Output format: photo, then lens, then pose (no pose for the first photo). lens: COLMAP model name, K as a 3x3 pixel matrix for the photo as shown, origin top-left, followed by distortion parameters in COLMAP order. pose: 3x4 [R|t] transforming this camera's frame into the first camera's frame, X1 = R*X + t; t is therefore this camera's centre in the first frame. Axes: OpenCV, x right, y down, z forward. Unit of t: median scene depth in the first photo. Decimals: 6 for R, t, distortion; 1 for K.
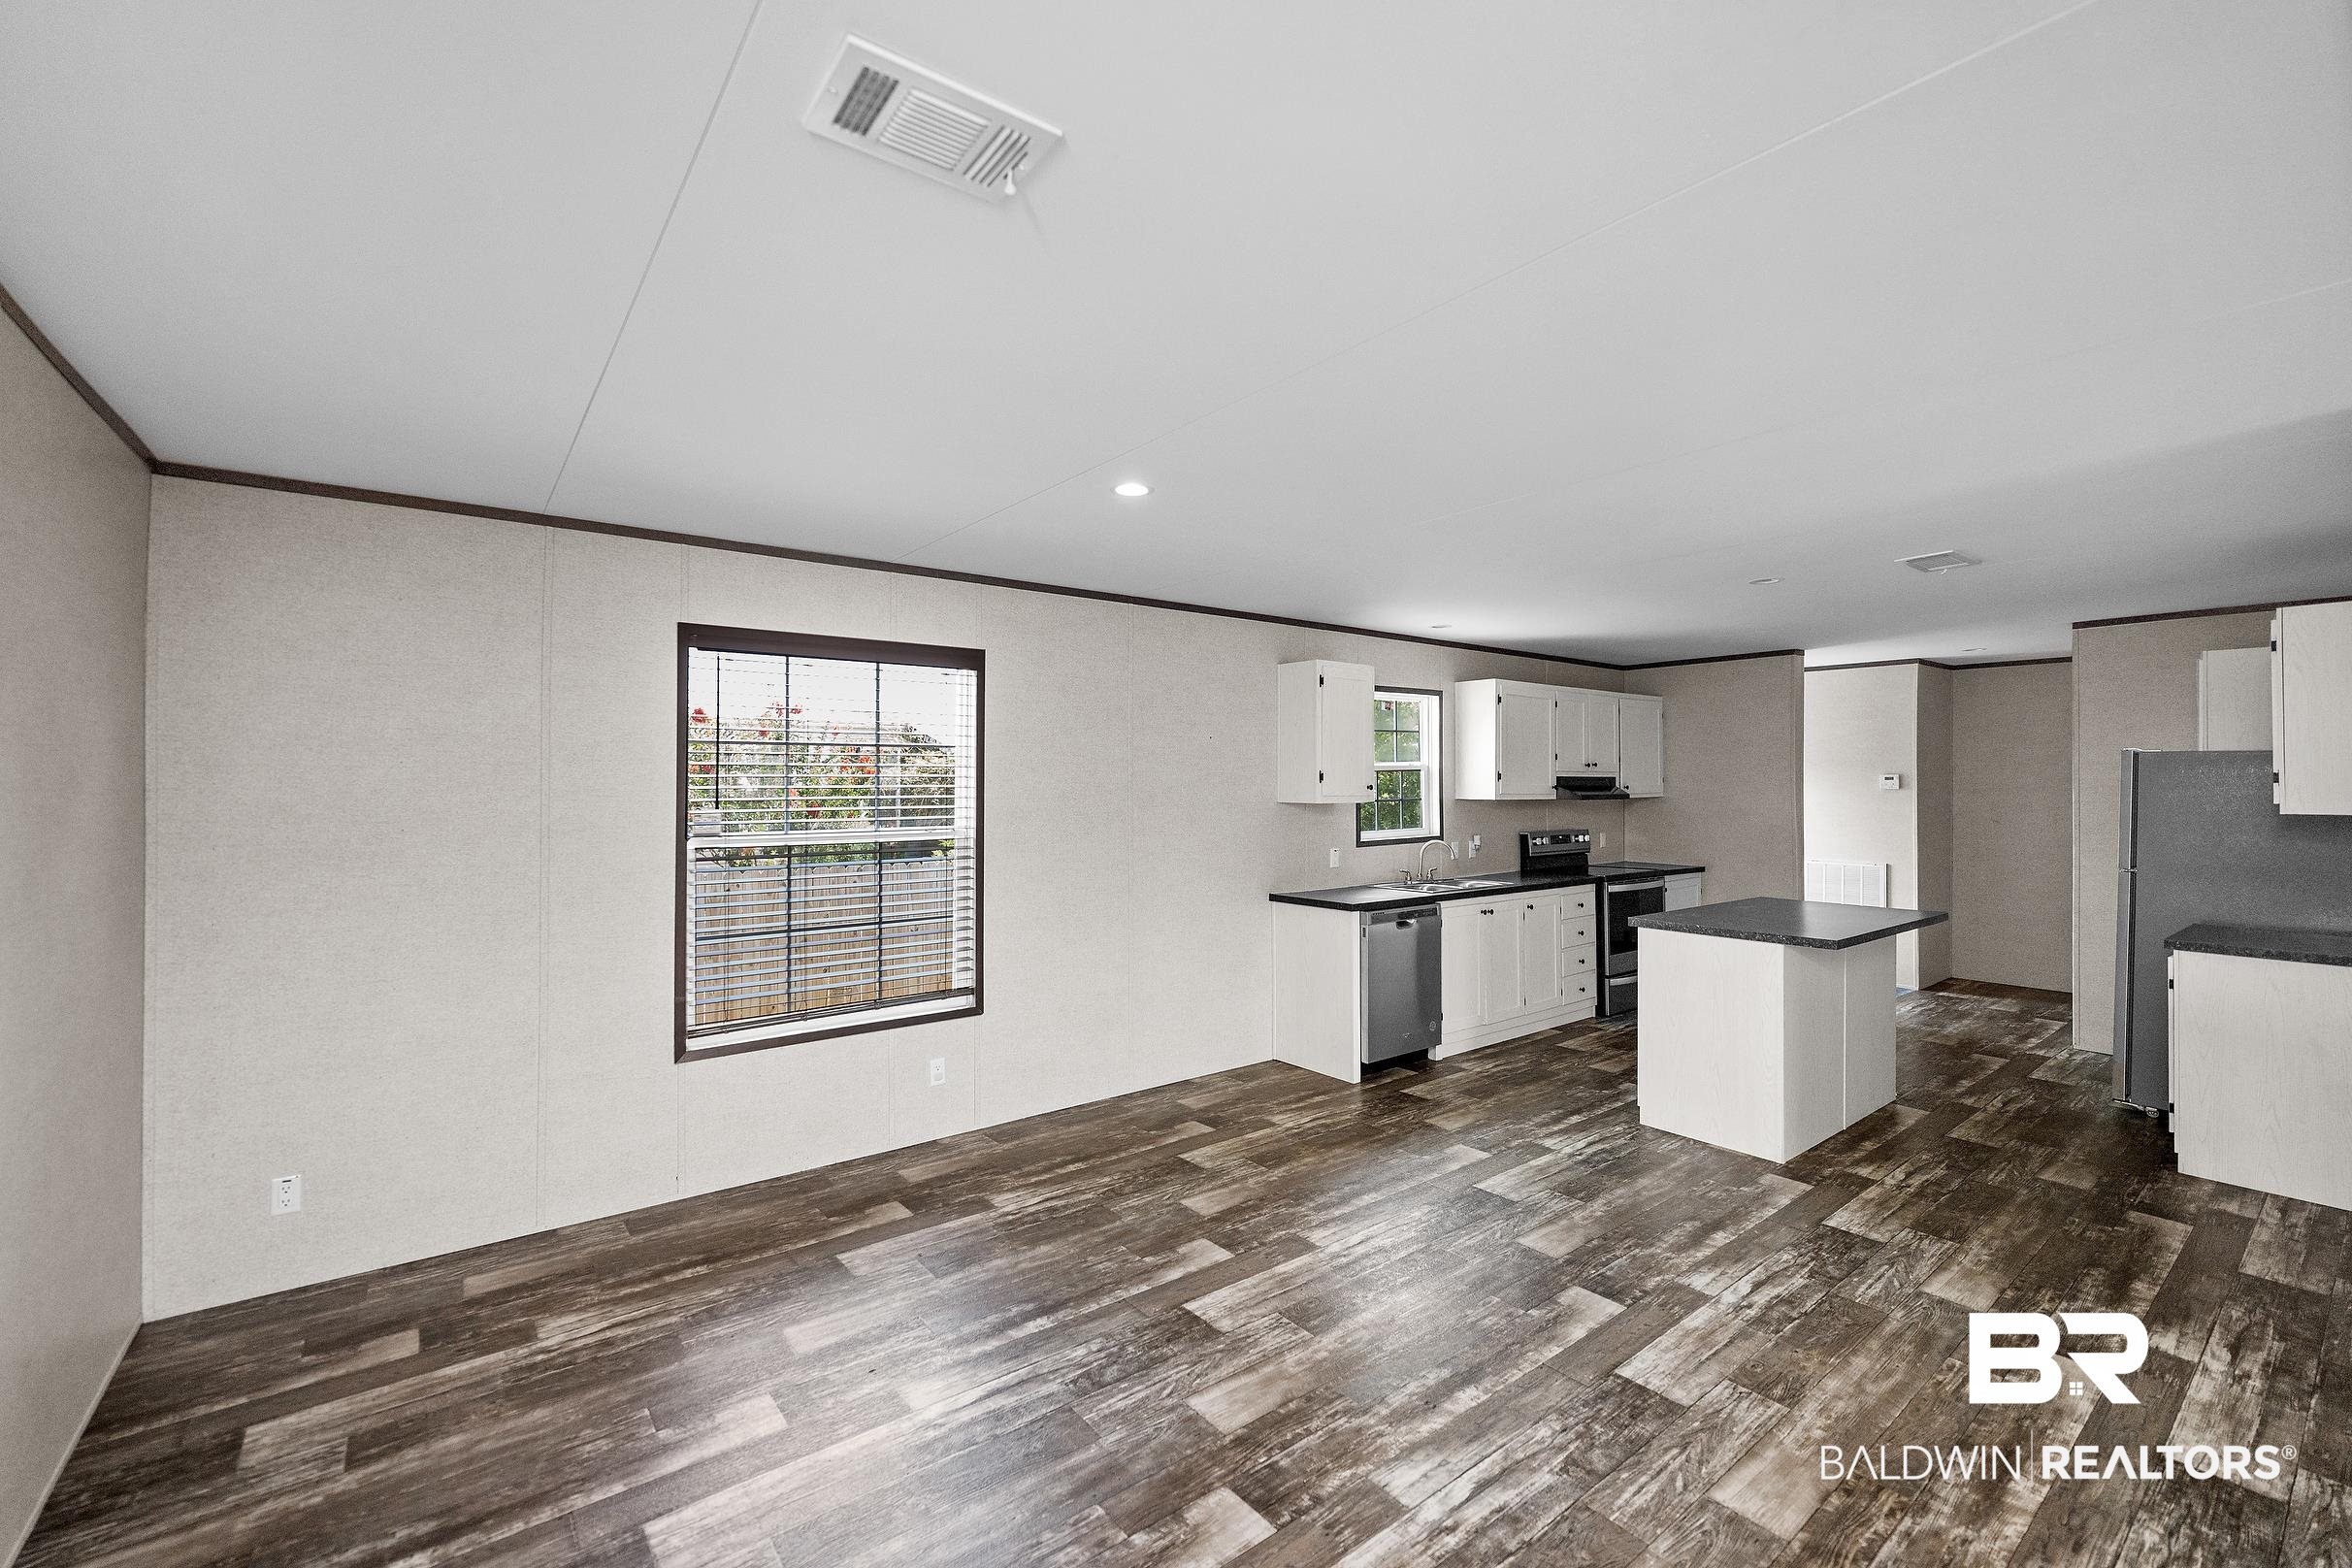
lens RADIAL K [[964.9, 0, 1174.0], [0, 964.9, 774.7], [0, 0, 1]] dist [-0.008152, 0.000266]
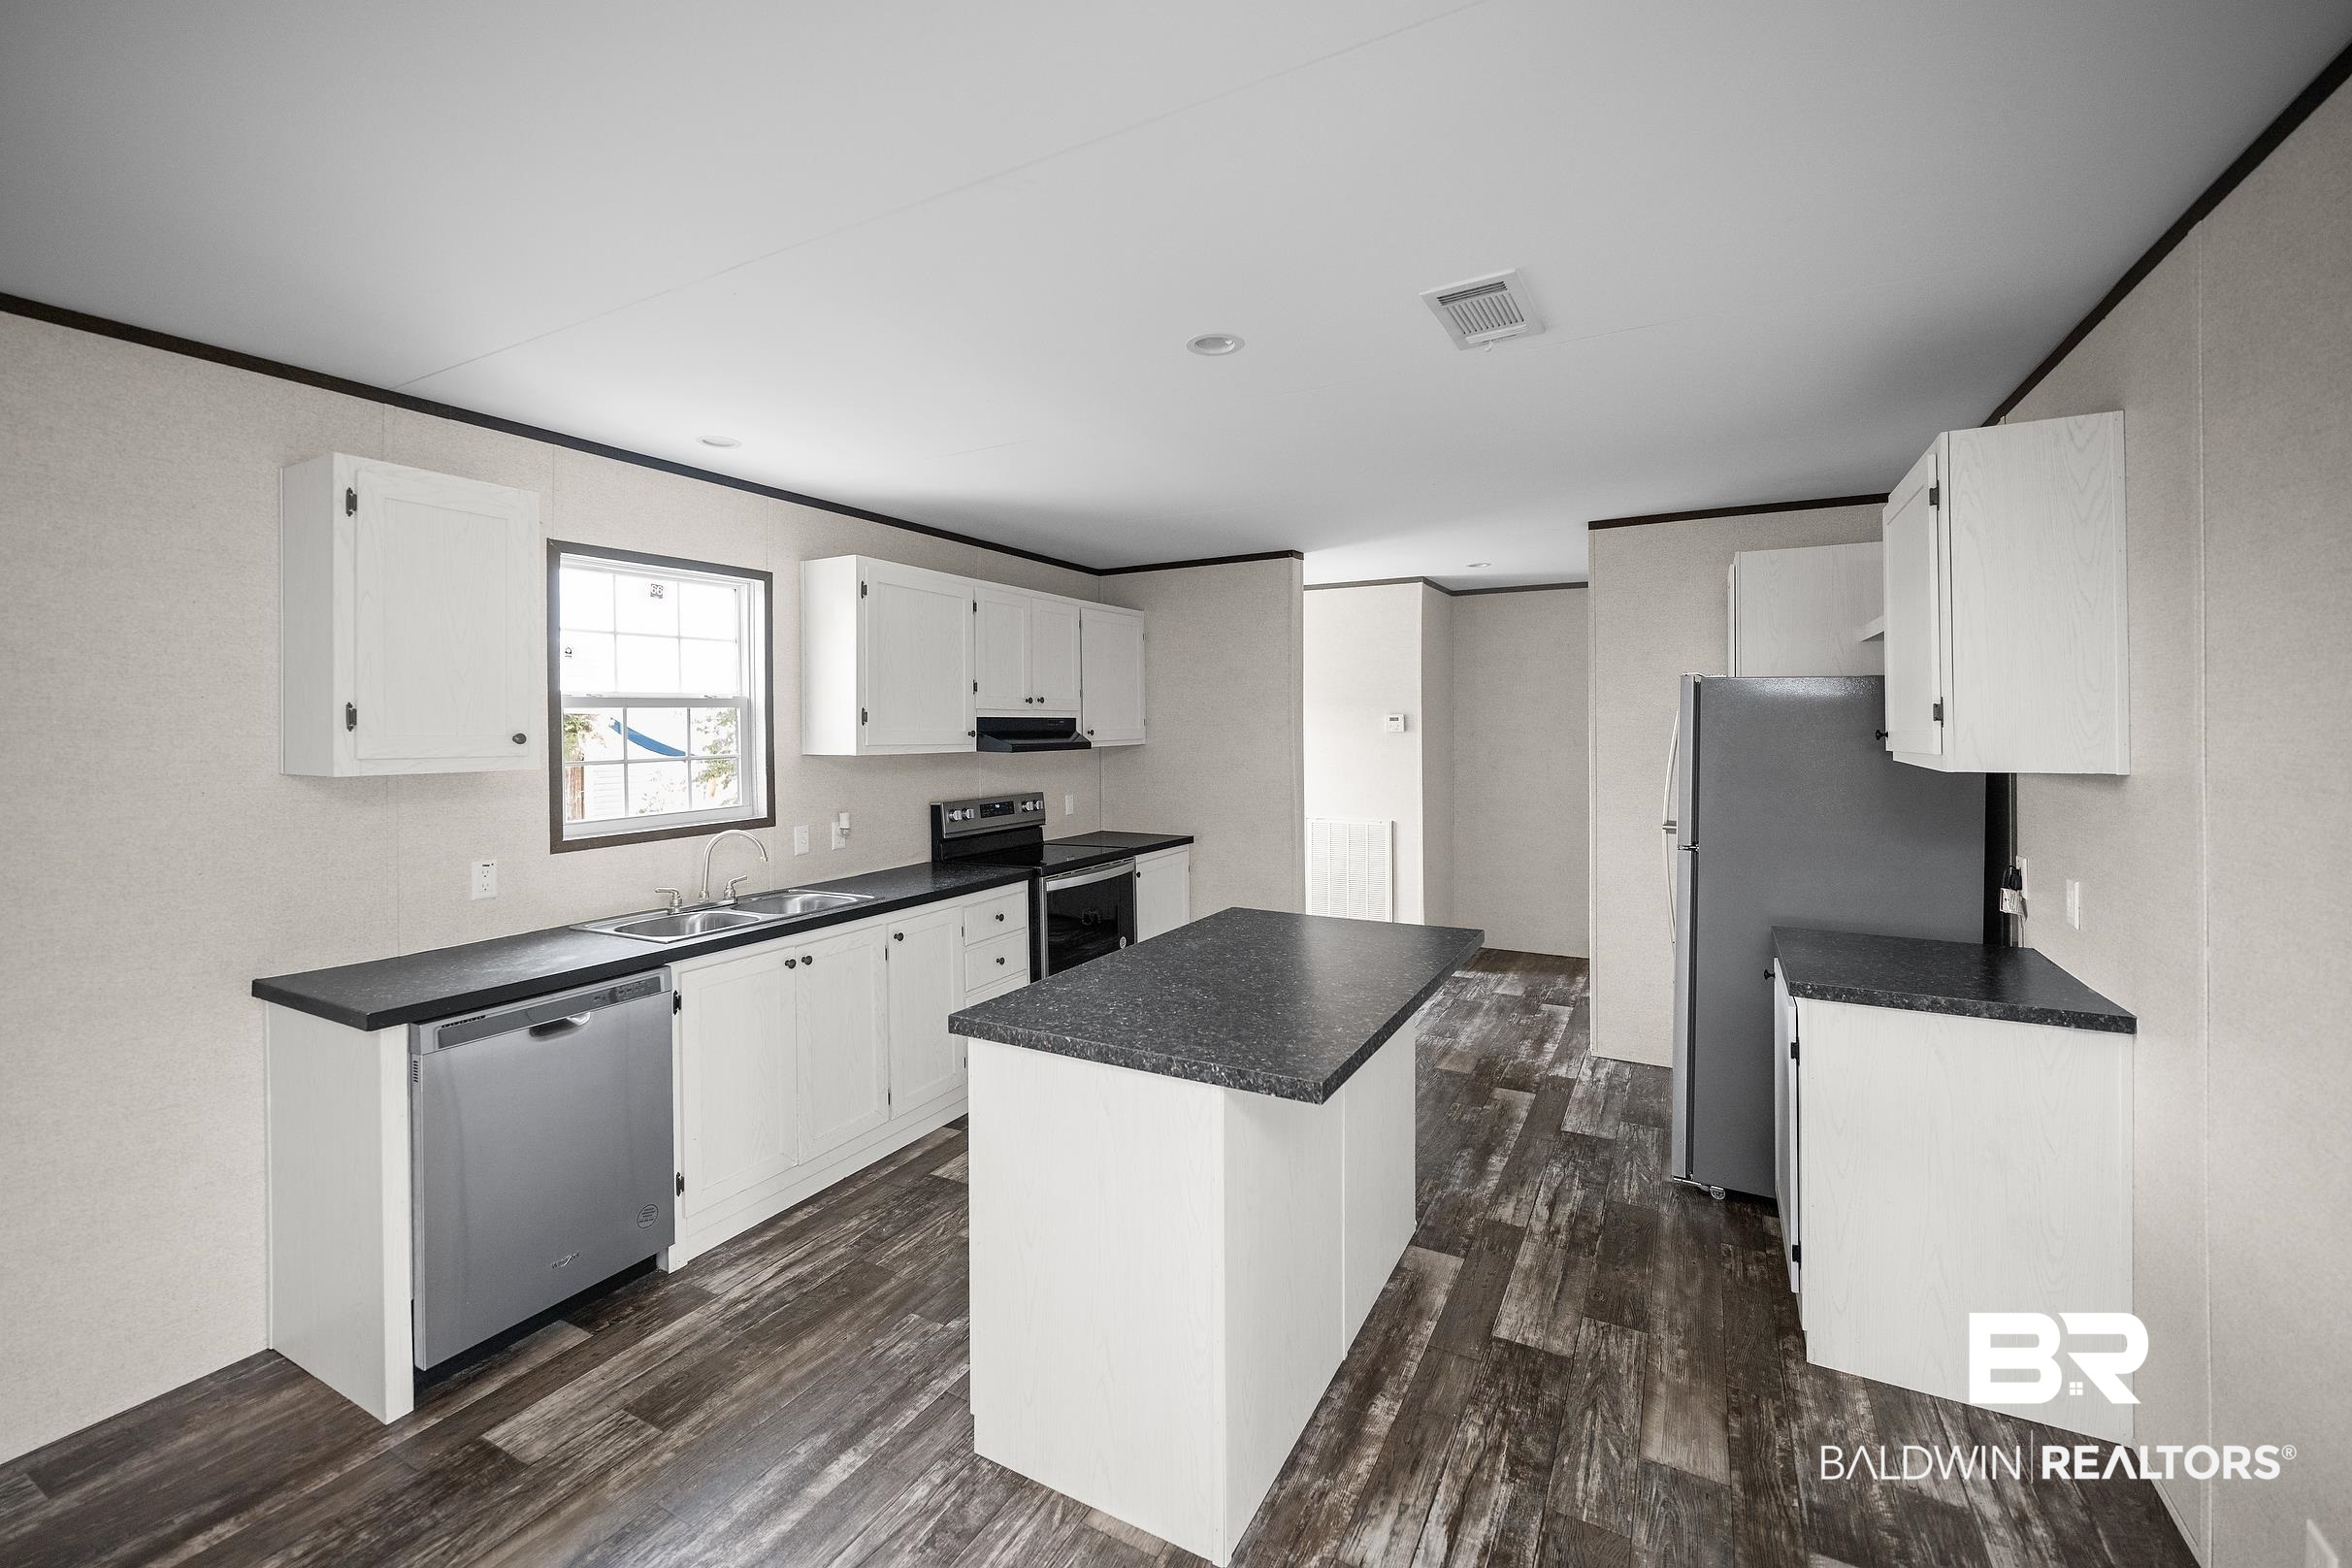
lens RADIAL K [[964.9, 0, 1149.2], [0, 964.9, 717.9], [0, 0, 1]] dist [-0.008152, 0.000266]
pose [[0.921086, -0.002947, 0.389347, 0.266694], [0.003263, 0.999995, -0.000152, 0.003115], [-0.389345, 0.001410, 0.921091, 0.373761]]
